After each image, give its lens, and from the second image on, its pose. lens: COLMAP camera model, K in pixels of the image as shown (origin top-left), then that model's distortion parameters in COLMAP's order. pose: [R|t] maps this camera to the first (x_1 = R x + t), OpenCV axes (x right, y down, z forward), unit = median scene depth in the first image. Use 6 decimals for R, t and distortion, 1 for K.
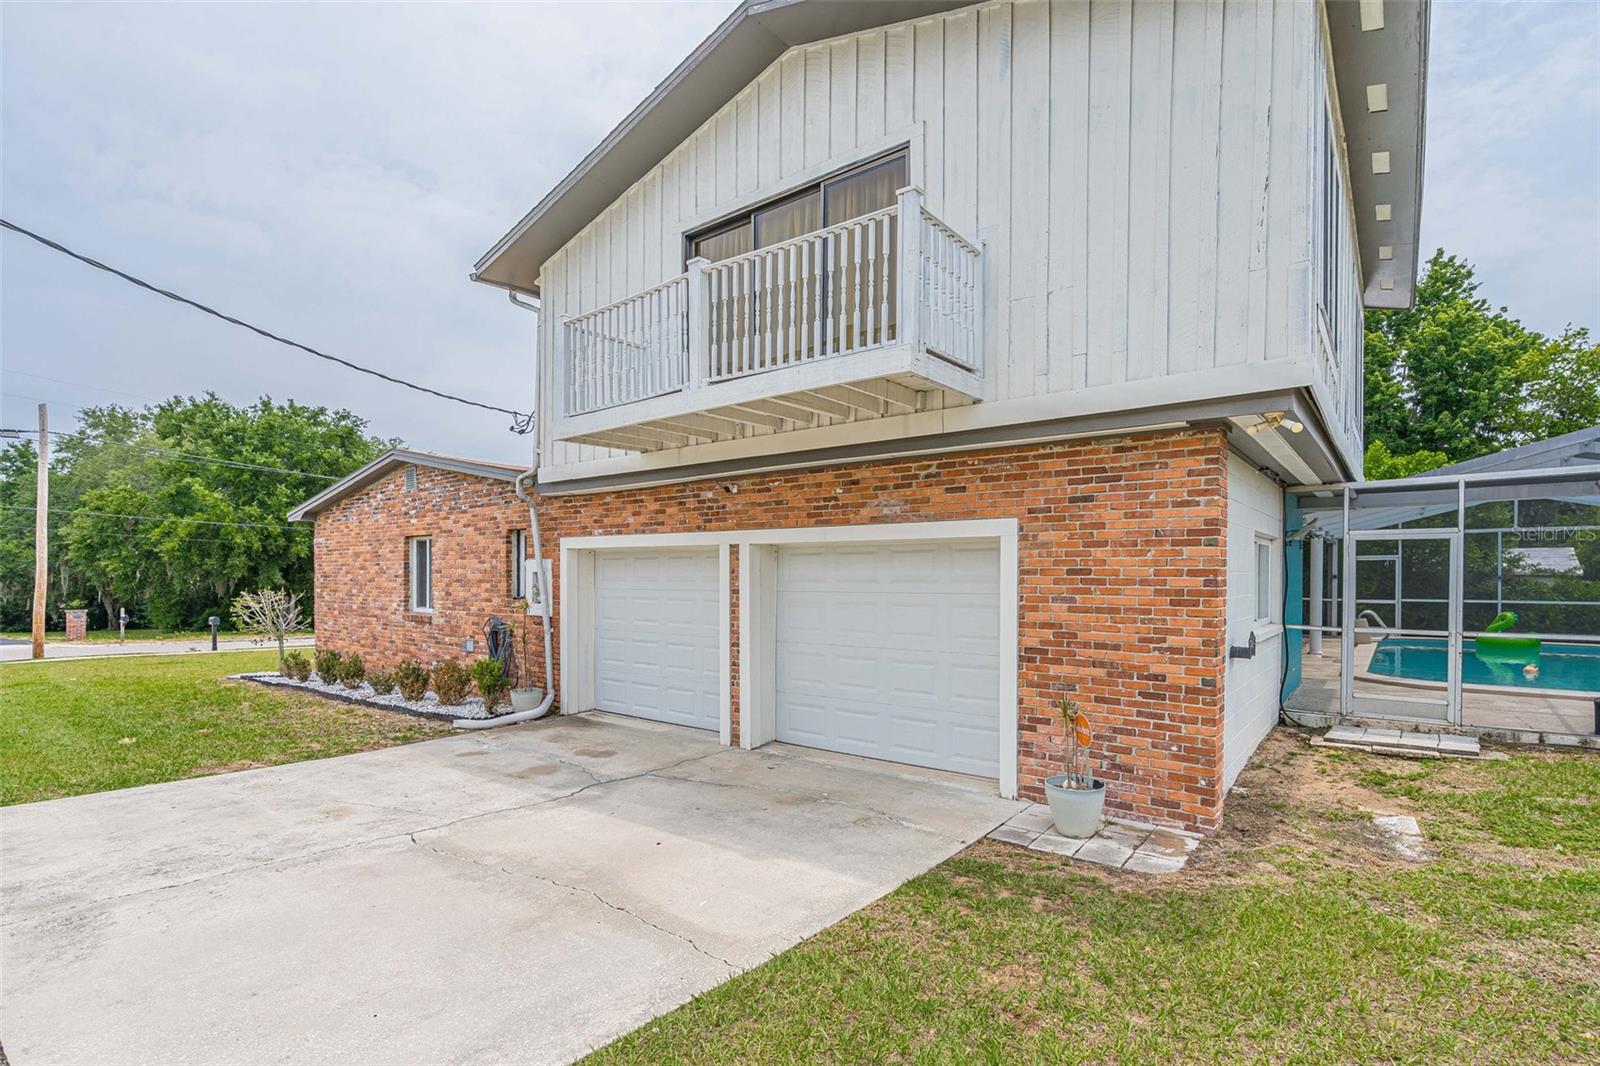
lens RADIAL K [[766.1, 0, 799.8], [0, 766.1, 584.1], [0, 0, 1]] dist [-0.003117, 0.000582]
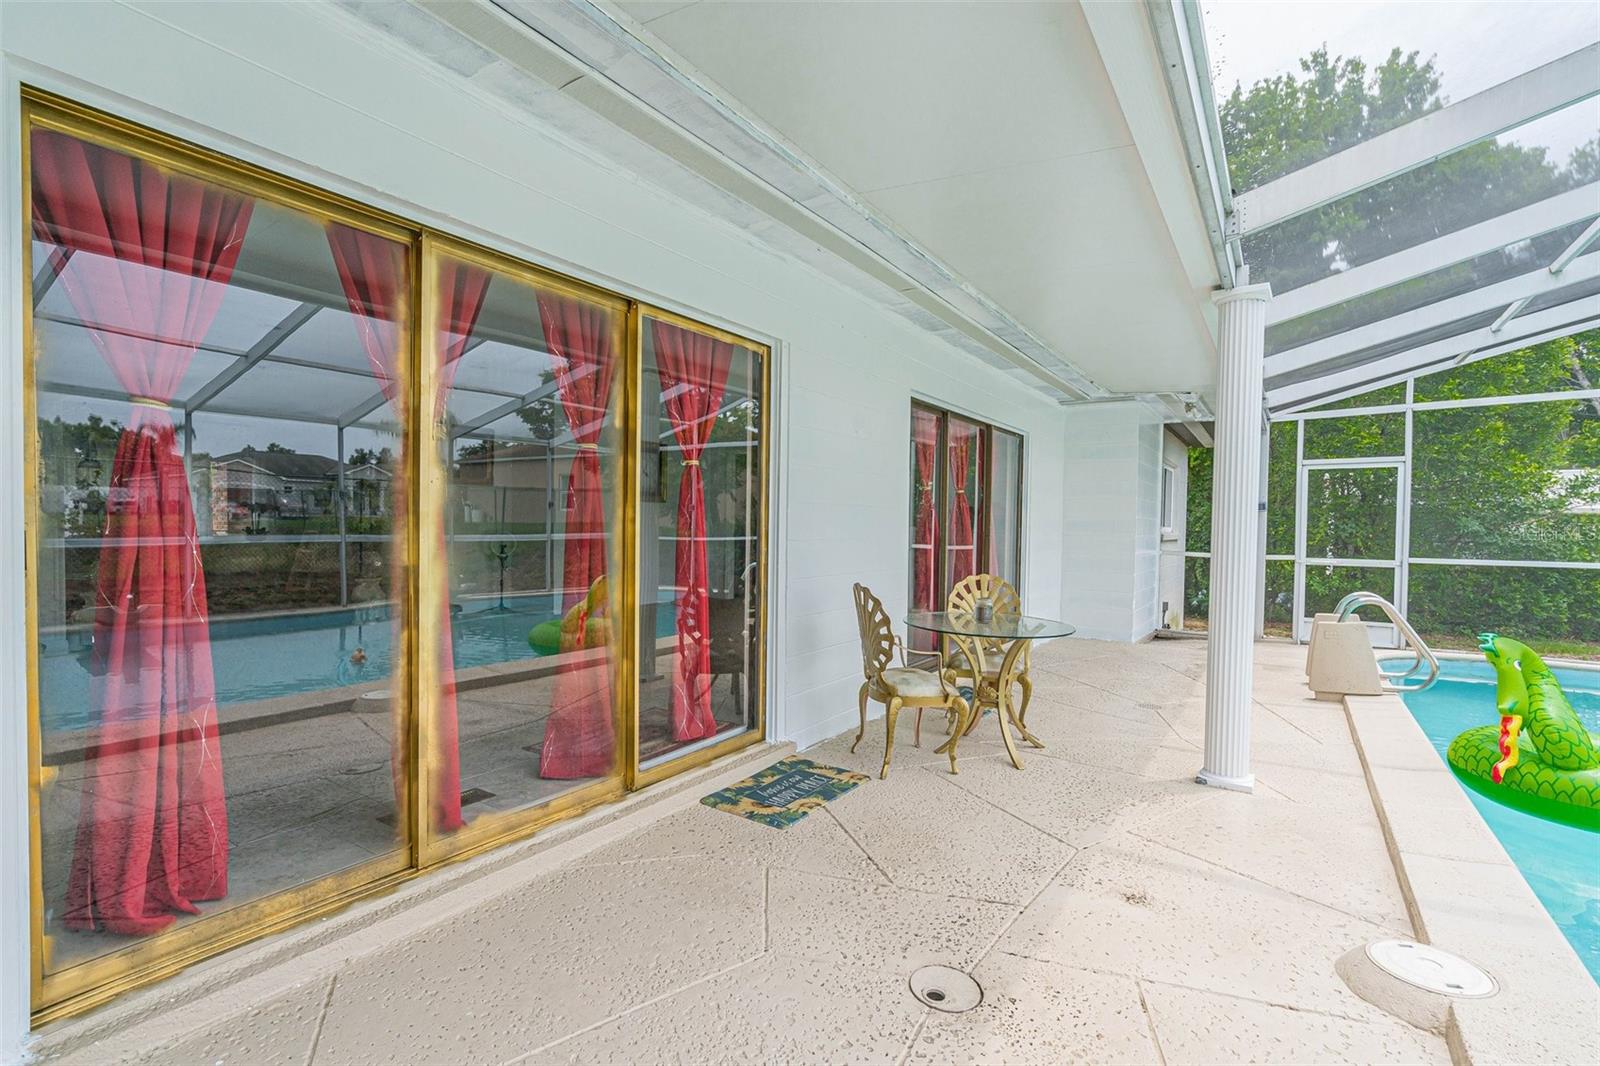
lens RADIAL K [[744.5, 0, 805.0], [0, 744.5, 543.0], [0, 0, 1]] dist [-0.002257, 0.000003]
pose [[0.995668, 0.010703, 0.092360, 1.066476], [-0.012395, 0.999765, 0.017765, 0.021783], [-0.092149, -0.018833, 0.995567, 1.604903]]
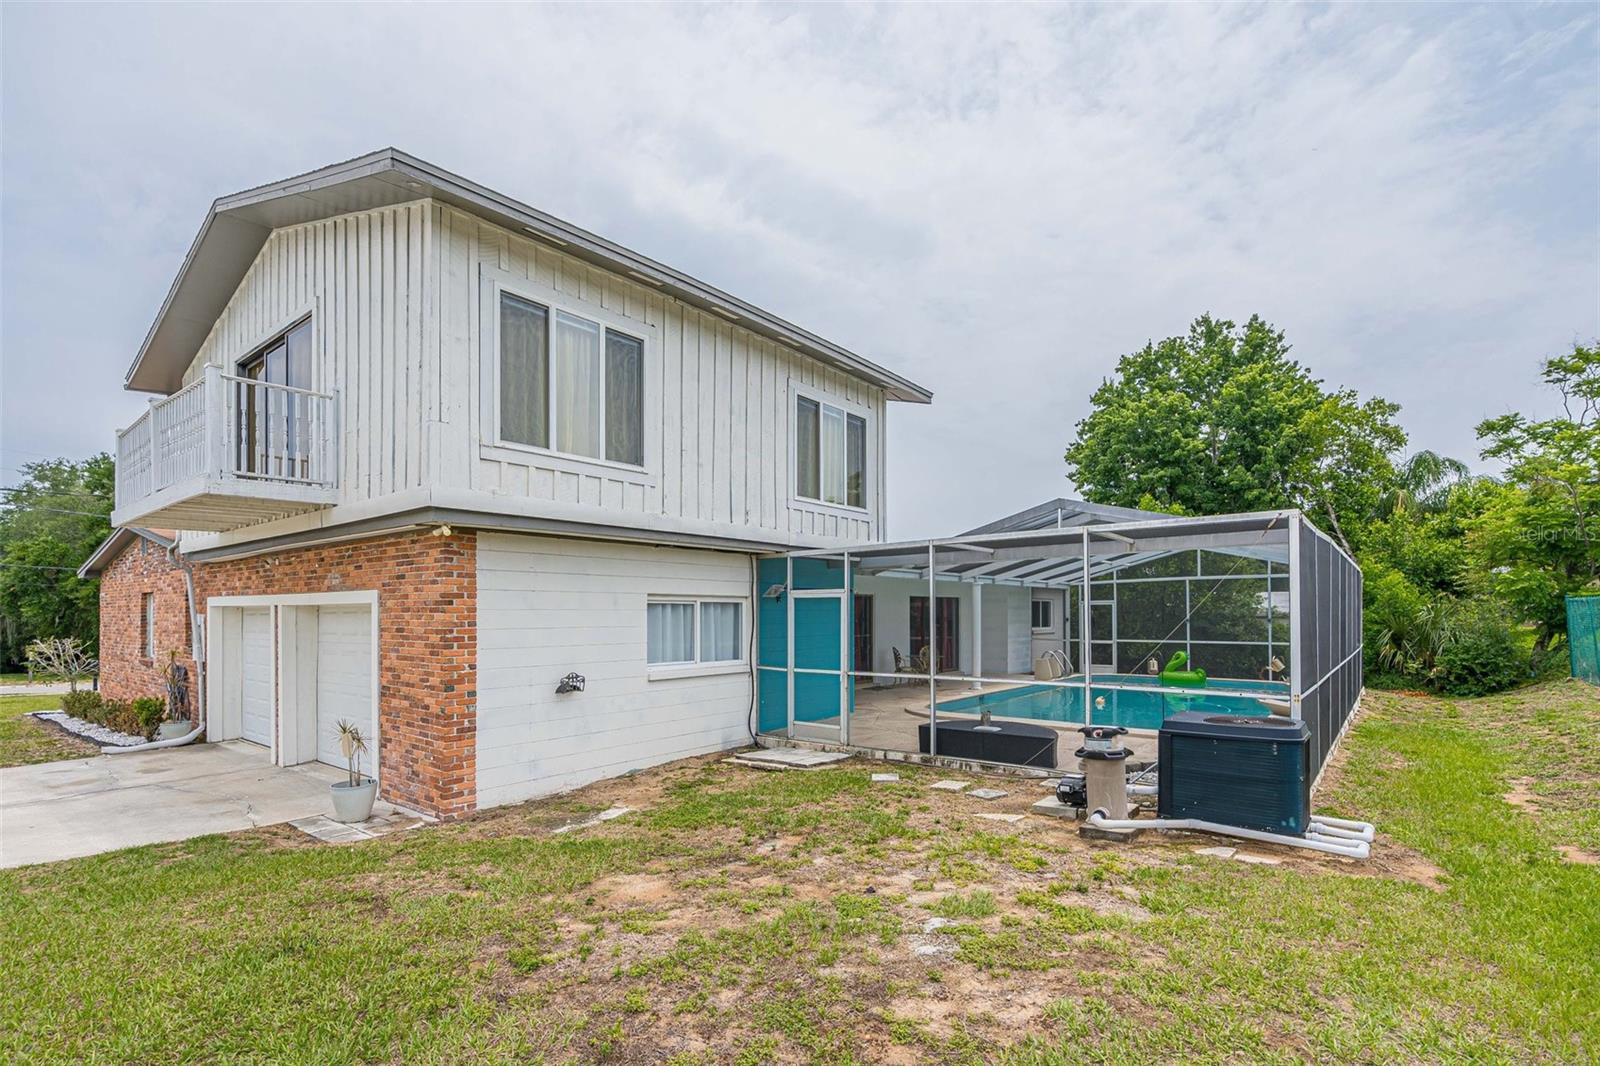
lens RADIAL K [[755.6, 0, 806.4], [0, 755.6, 608.6], [0, 0, 1]] dist [-0.001630, 0.000064]
pose [[0.999986, -0.004971, 0.001895, 0.868081], [0.005004, 0.999828, -0.017872, -0.021237], [-0.001806, 0.017881, 0.999838, -0.278358]]
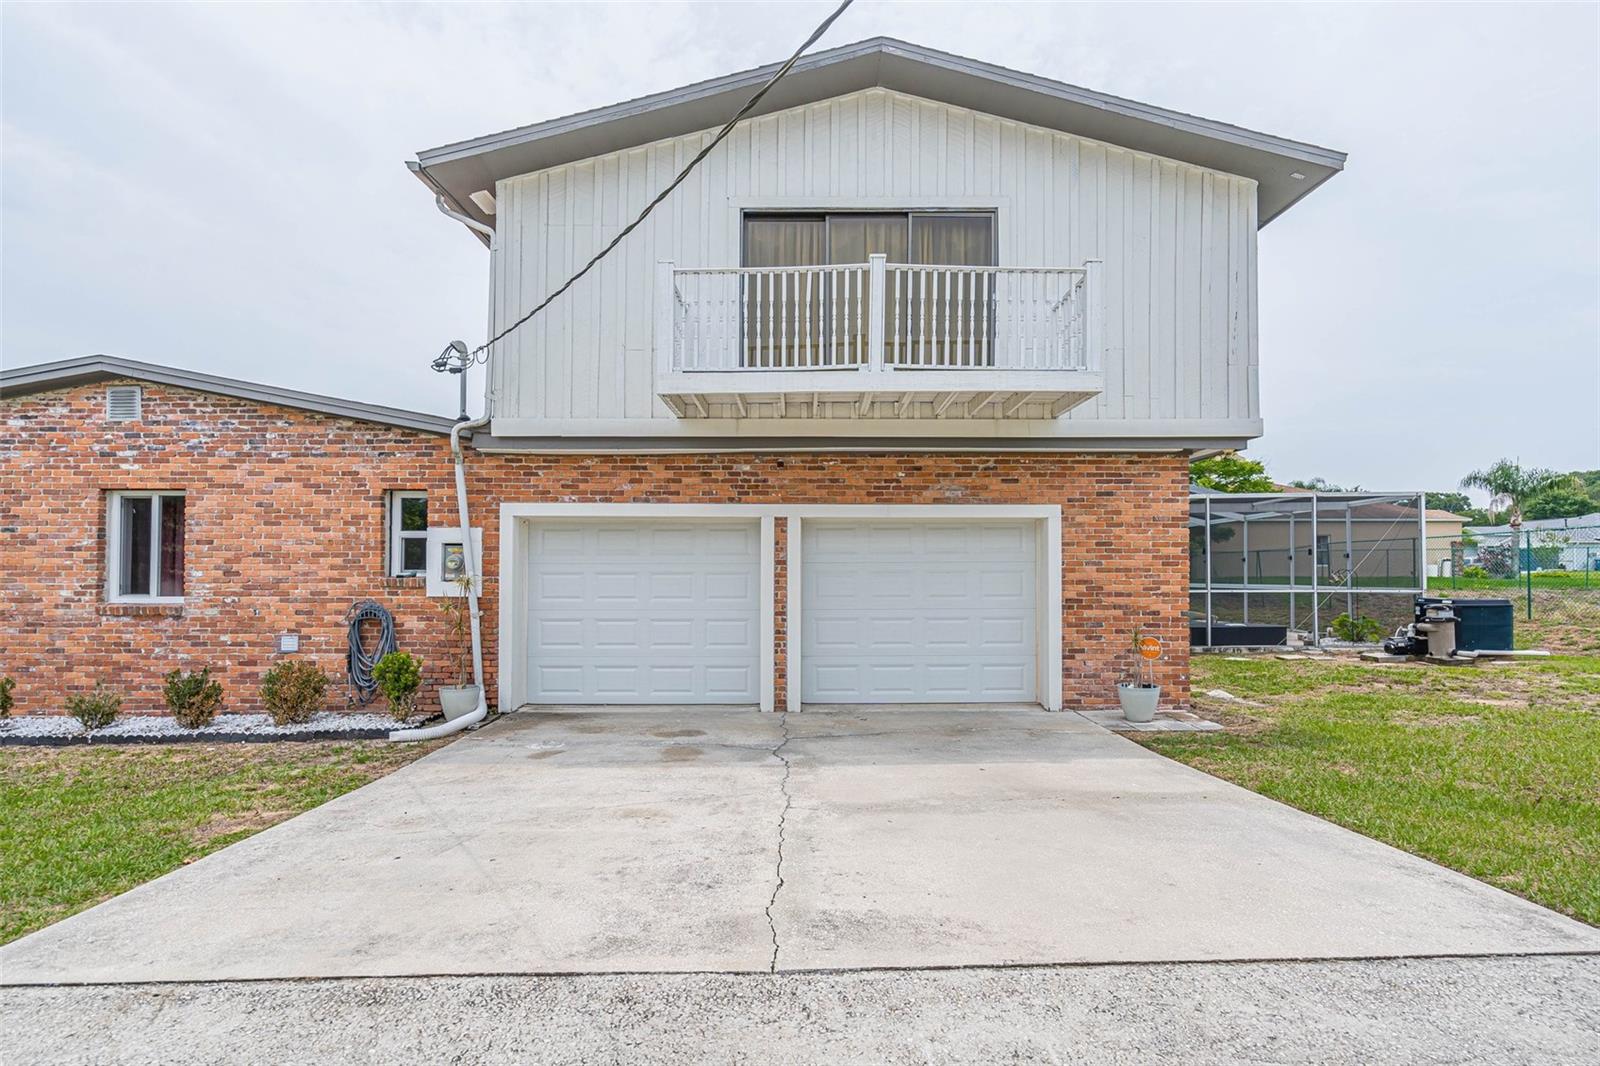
lens RADIAL K [[746.5, 0, 816.9], [0, 746.5, 561.3], [0, 0, 1]] dist [-0.000881, -0.000448]
pose [[0.781341, 0.008697, 0.624044, -0.748156], [0.008826, 0.999649, -0.024983, 0.037616], [-0.624042, 0.025028, 0.780990, 0.191440]]
